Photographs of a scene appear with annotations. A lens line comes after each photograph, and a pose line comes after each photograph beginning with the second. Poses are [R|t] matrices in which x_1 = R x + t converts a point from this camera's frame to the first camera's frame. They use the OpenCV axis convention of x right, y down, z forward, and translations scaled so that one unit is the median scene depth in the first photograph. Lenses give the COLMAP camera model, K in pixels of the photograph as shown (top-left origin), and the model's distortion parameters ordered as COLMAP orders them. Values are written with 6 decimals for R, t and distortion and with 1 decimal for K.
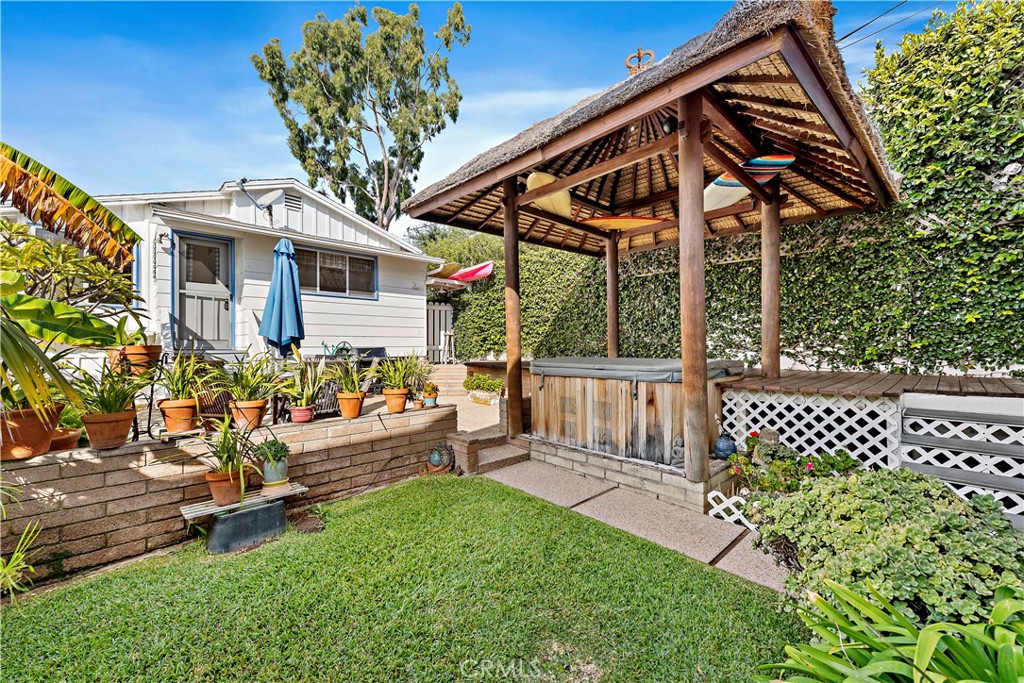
lens RADIAL K [[410.1, 0, 515.7], [0, 410.1, 354.7], [0, 0, 1]] dist [0.019781, -0.006361]
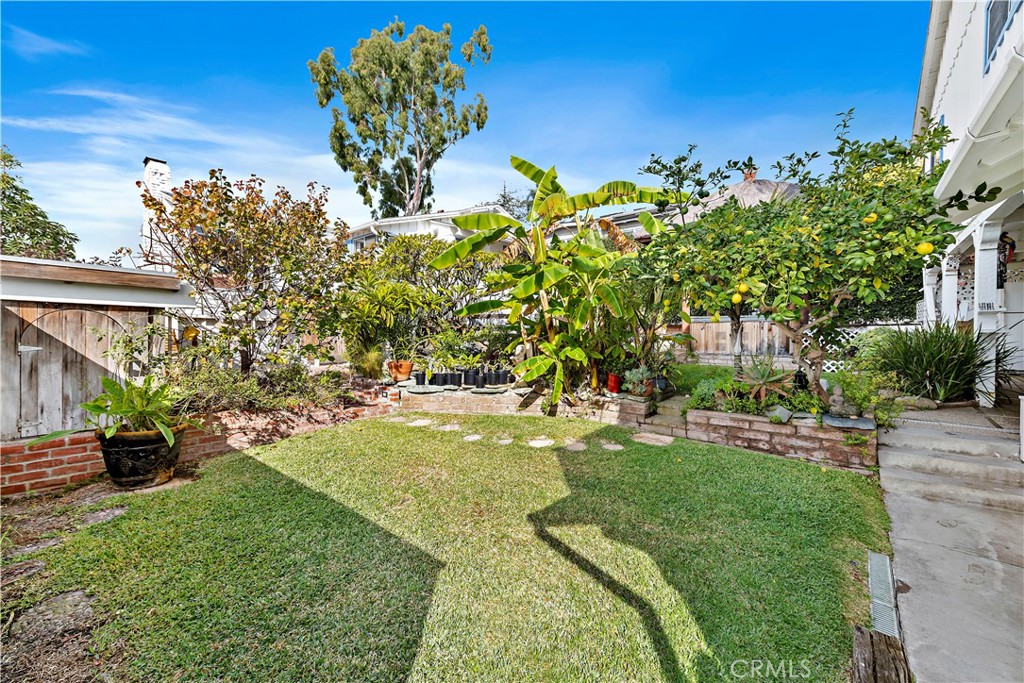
lens RADIAL K [[405.3, 0, 510.6], [0, 405.3, 344.8], [0, 0, 1]] dist [0.019517, -0.006390]
pose [[0.993958, 0.007863, 0.109481, -0.214828], [-0.009399, 0.999864, 0.013526, 0.027184], [-0.109360, -0.014473, 0.993897, -0.179152]]
